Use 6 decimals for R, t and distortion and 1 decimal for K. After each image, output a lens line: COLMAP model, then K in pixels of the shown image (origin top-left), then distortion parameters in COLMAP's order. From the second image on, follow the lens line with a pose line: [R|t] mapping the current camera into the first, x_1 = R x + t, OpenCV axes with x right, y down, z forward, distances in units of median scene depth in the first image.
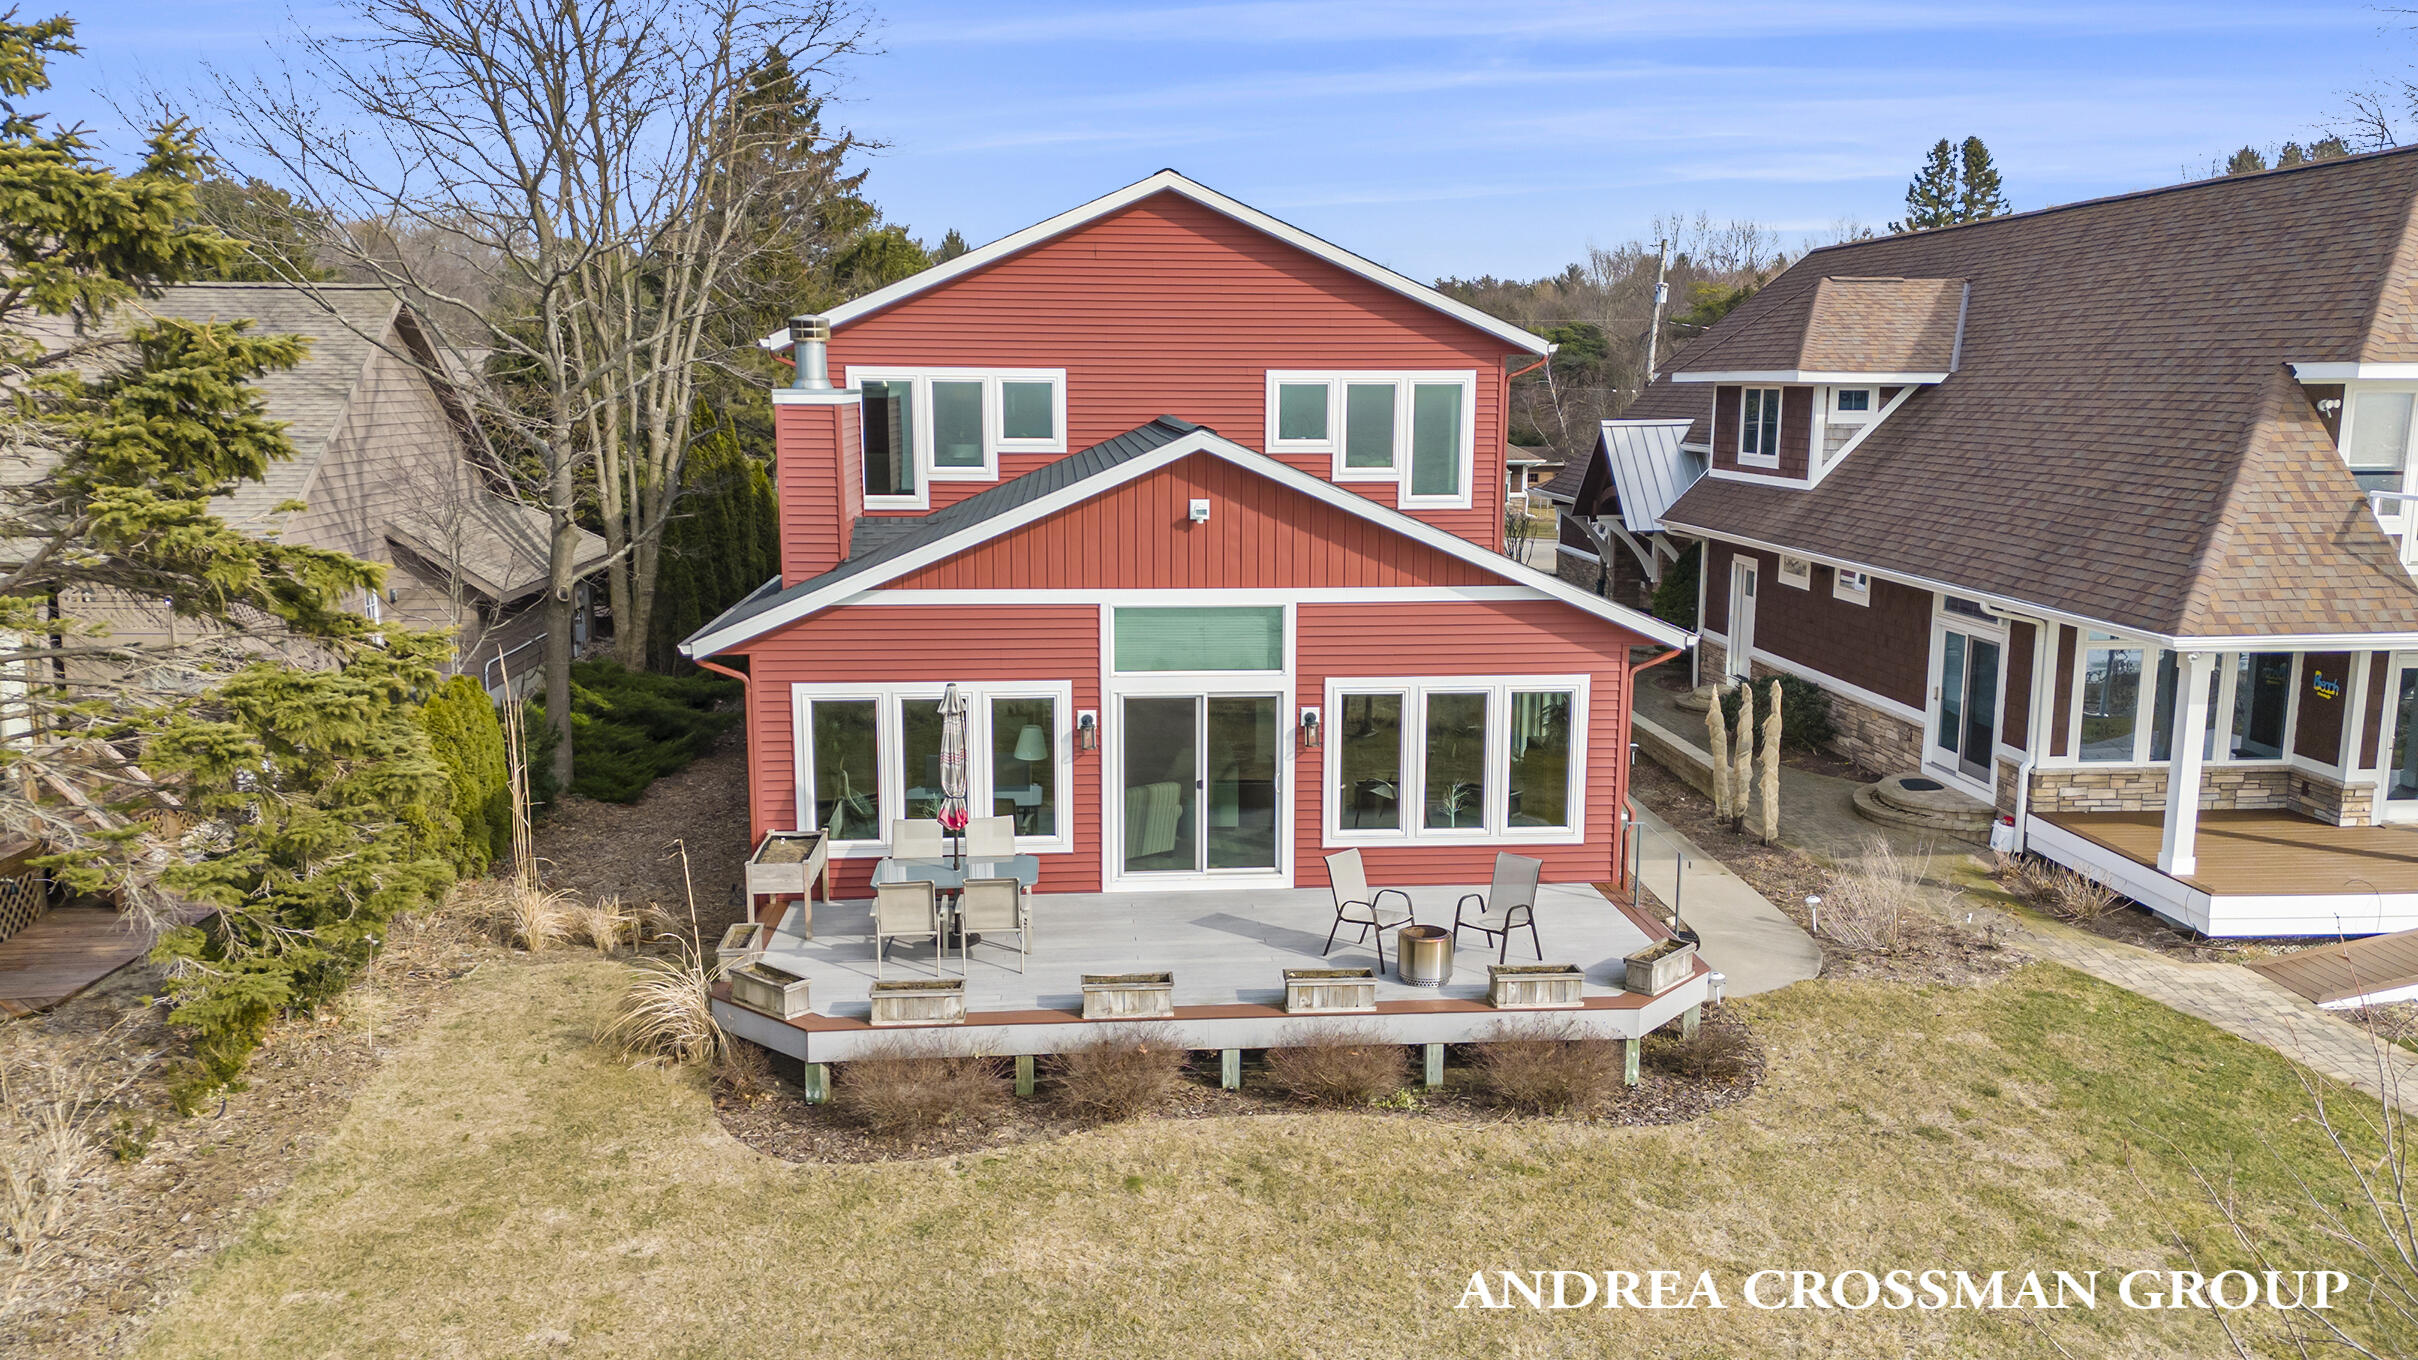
lens RADIAL K [[1772.8, 0, 1244.2], [0, 1772.8, 669.2], [0, 0, 1]] dist [0.089558, -0.081557]
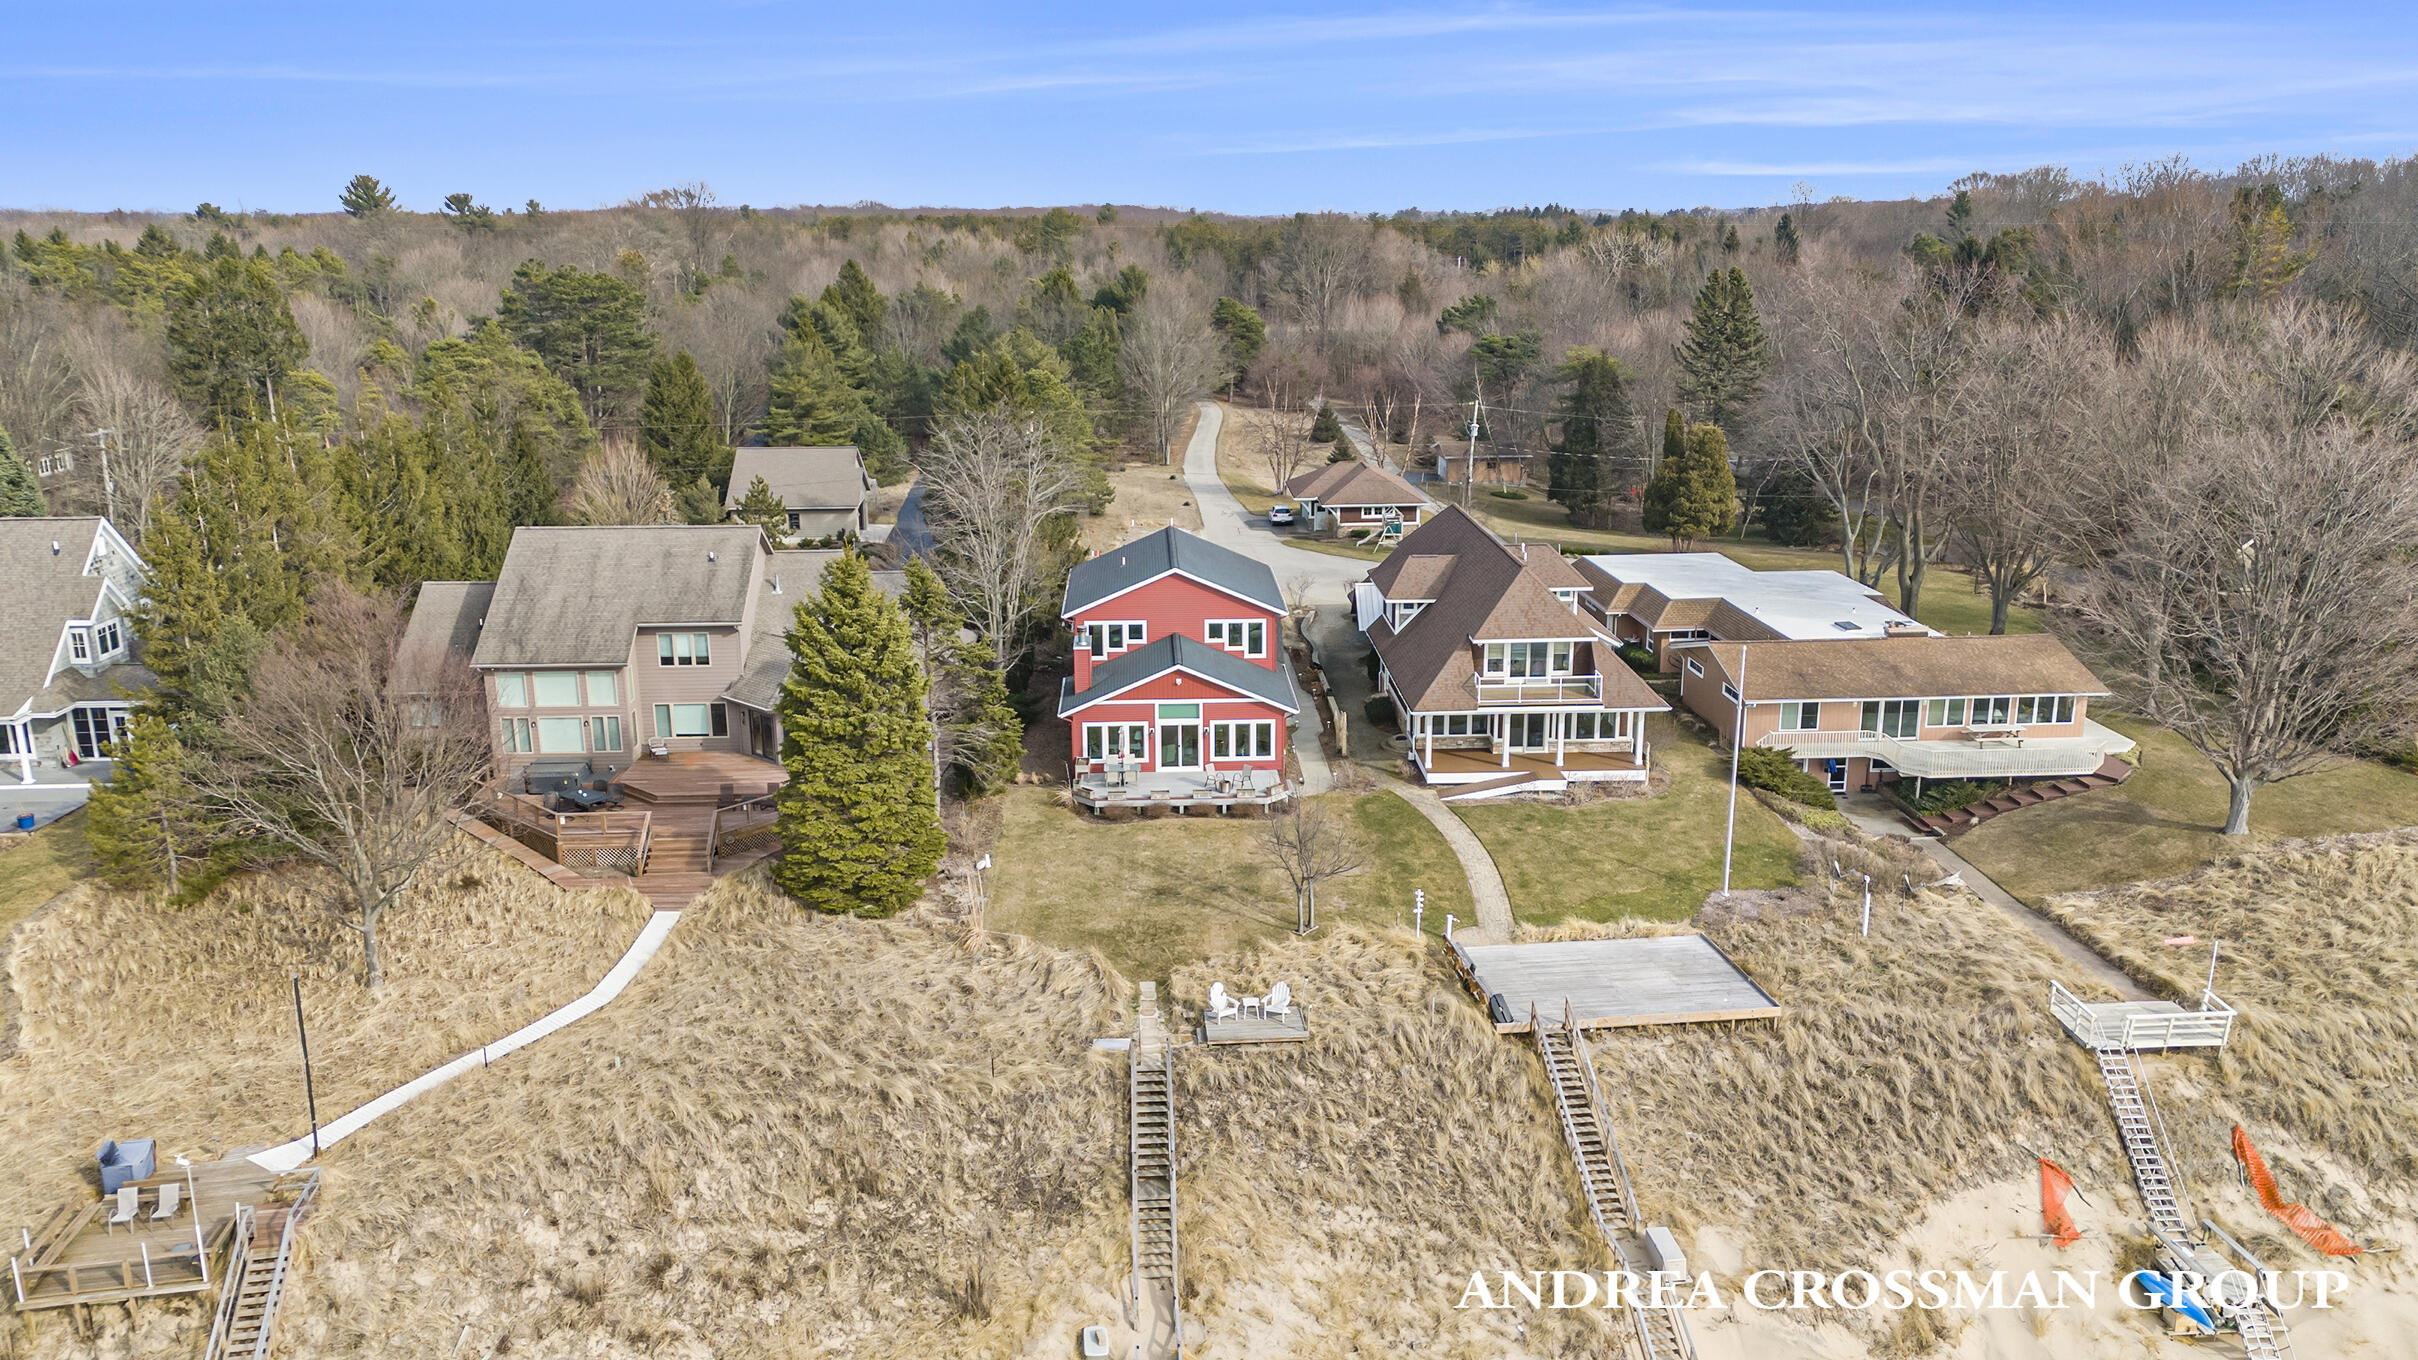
lens RADIAL K [[1772.8, 0, 1244.2], [0, 1772.8, 669.2], [0, 0, 1]] dist [0.089558, -0.081557]
pose [[0.998927, 0.001724, -0.046274, 0.320221], [0.002191, 0.996429, 0.084407, -0.467198], [0.046255, -0.084417, 0.995356, -3.121867]]
